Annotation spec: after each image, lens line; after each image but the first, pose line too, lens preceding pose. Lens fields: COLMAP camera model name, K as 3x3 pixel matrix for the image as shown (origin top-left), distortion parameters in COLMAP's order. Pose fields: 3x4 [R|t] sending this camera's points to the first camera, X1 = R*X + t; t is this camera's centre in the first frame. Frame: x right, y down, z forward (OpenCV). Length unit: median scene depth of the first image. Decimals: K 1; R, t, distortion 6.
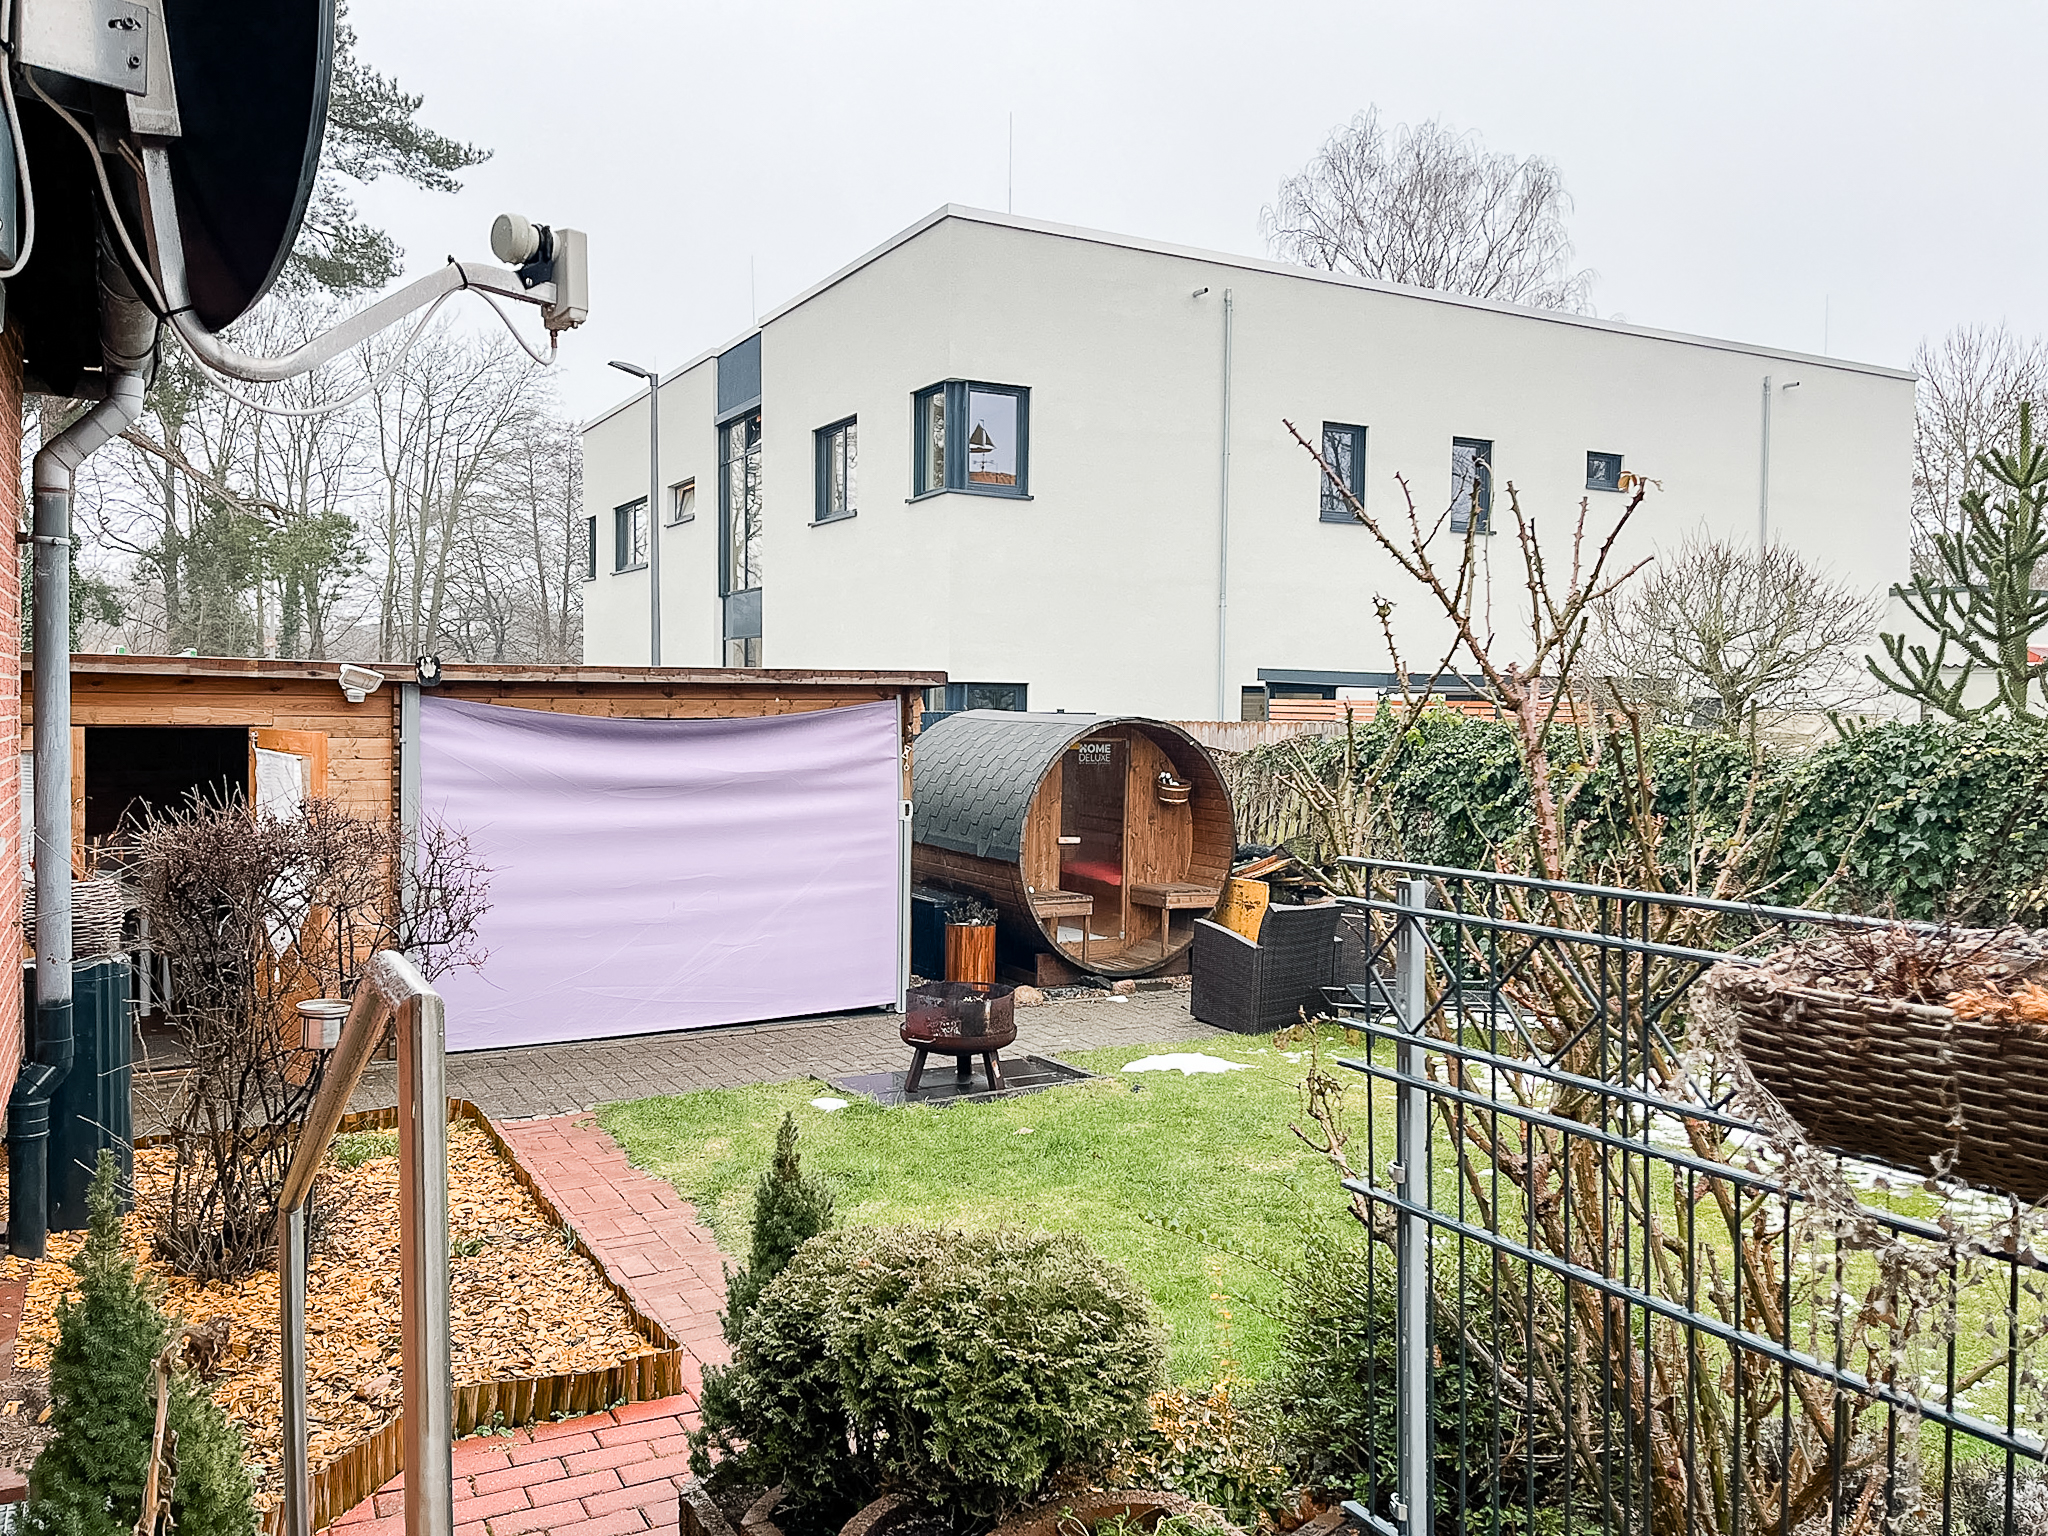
lens RADIAL K [[1543.7, 0, 1020.4], [0, 1543.7, 767.4], [0, 0, 1]] dist [0.074832, -0.110512]
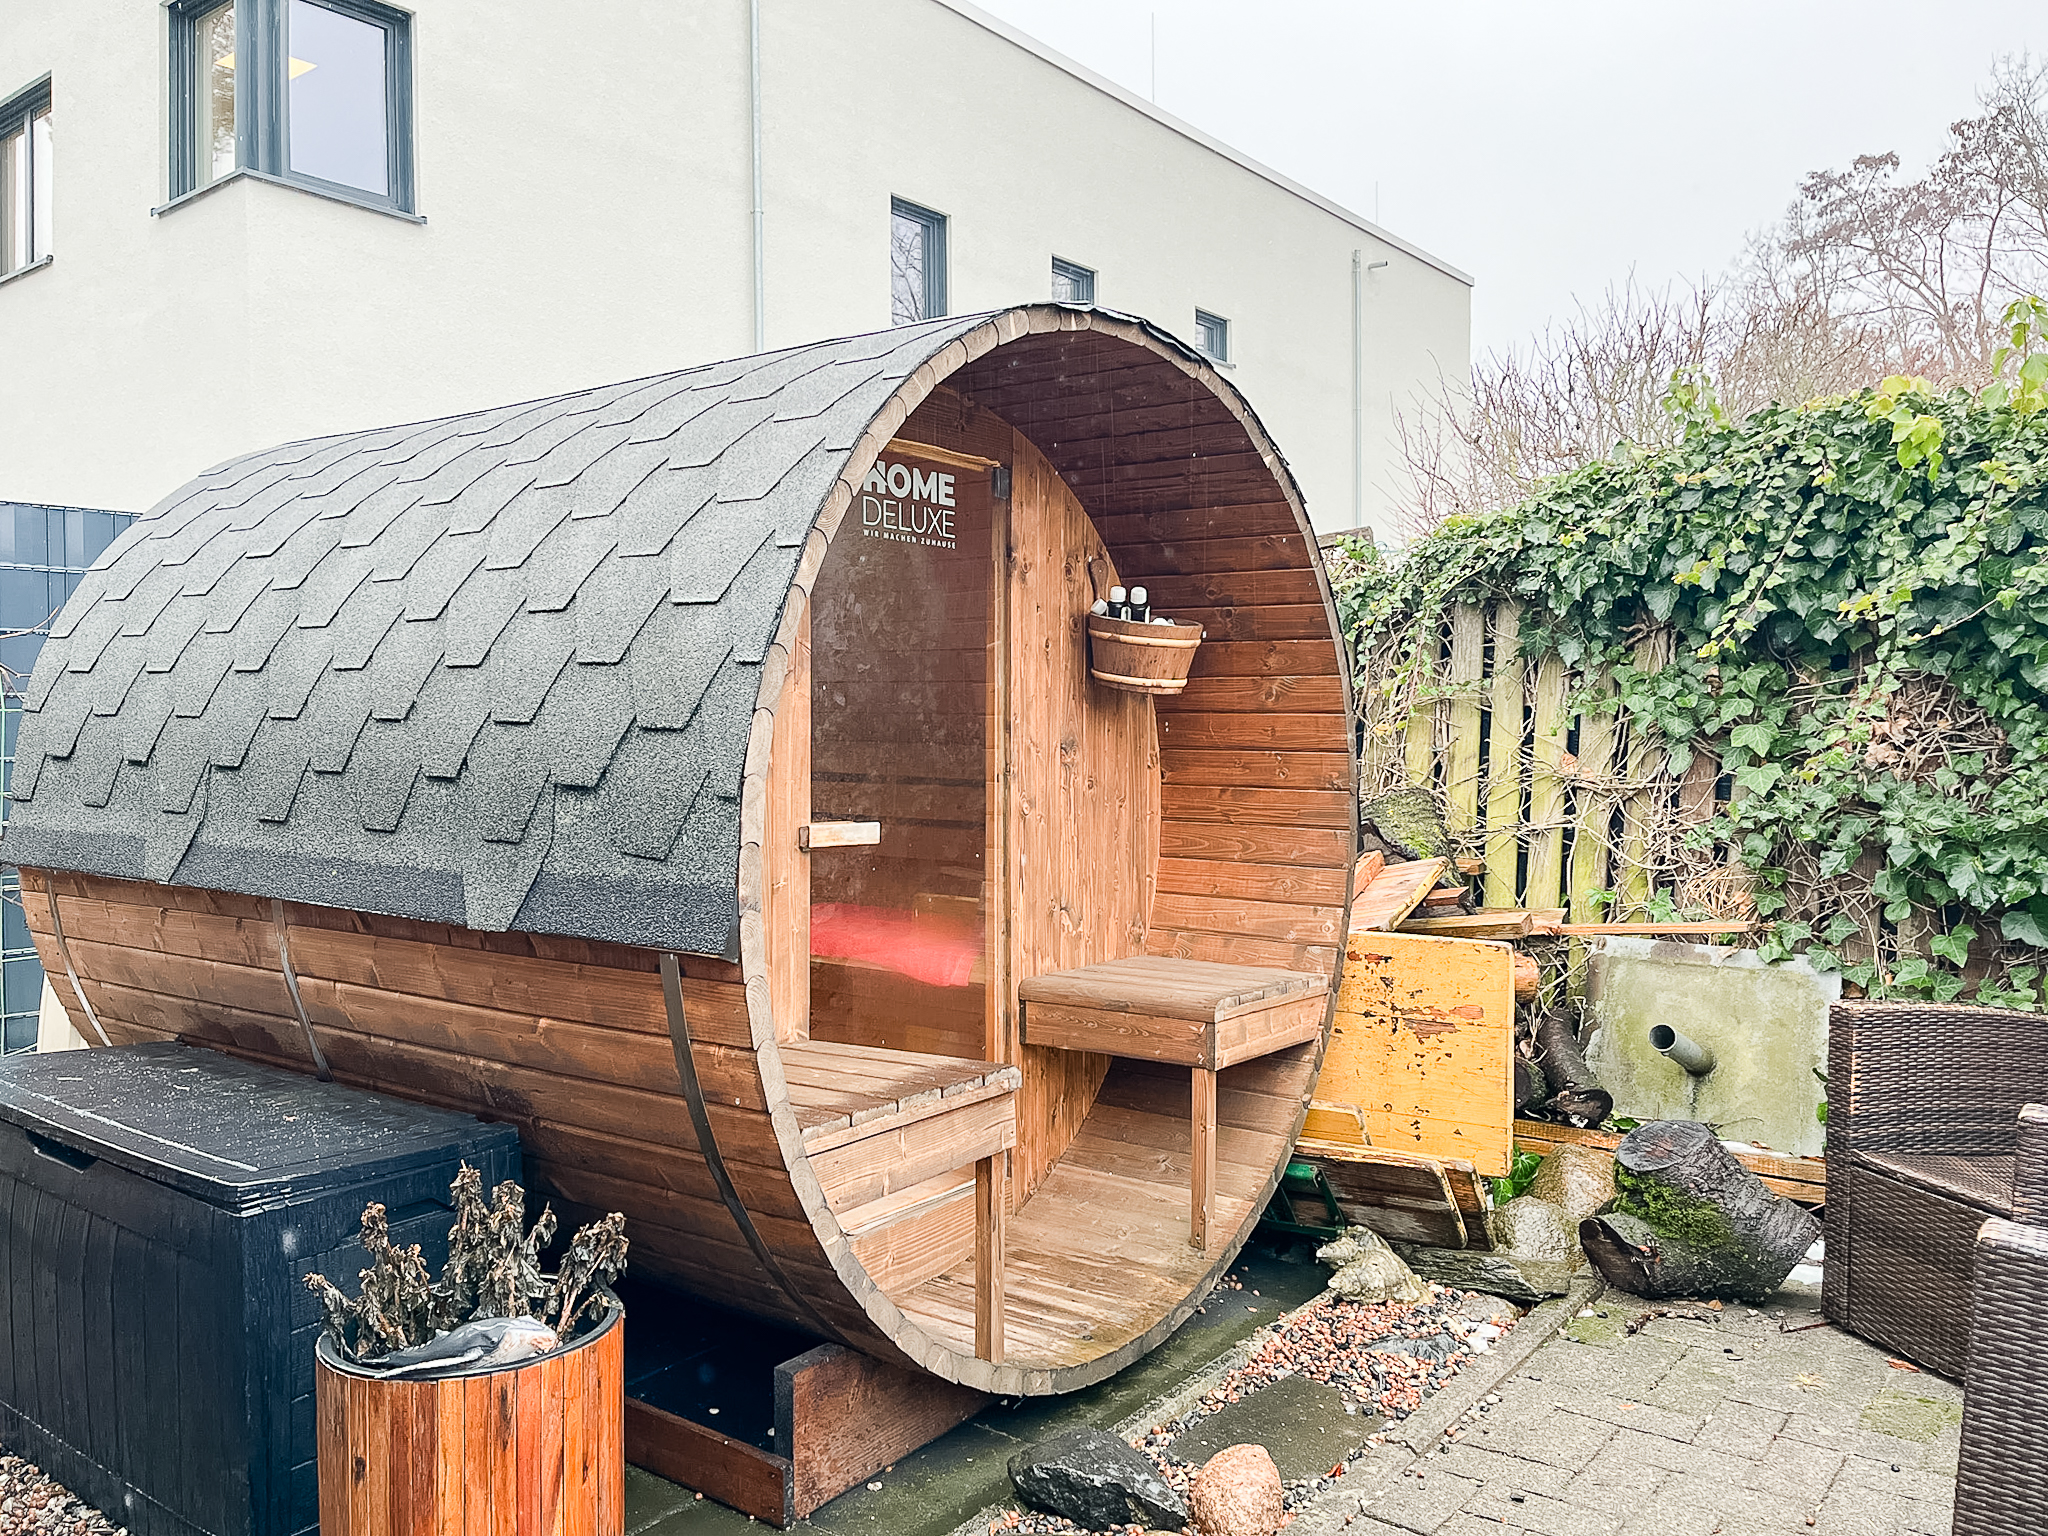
lens RADIAL K [[1543.7, 0, 1020.4], [0, 1543.7, 767.4], [0, 0, 1]] dist [0.074832, -0.110512]
pose [[0.917633, -0.033734, 0.395994, -0.040655], [0.037692, 0.999287, -0.002216, 0.037701], [-0.395637, 0.016960, 0.918250, 0.750220]]
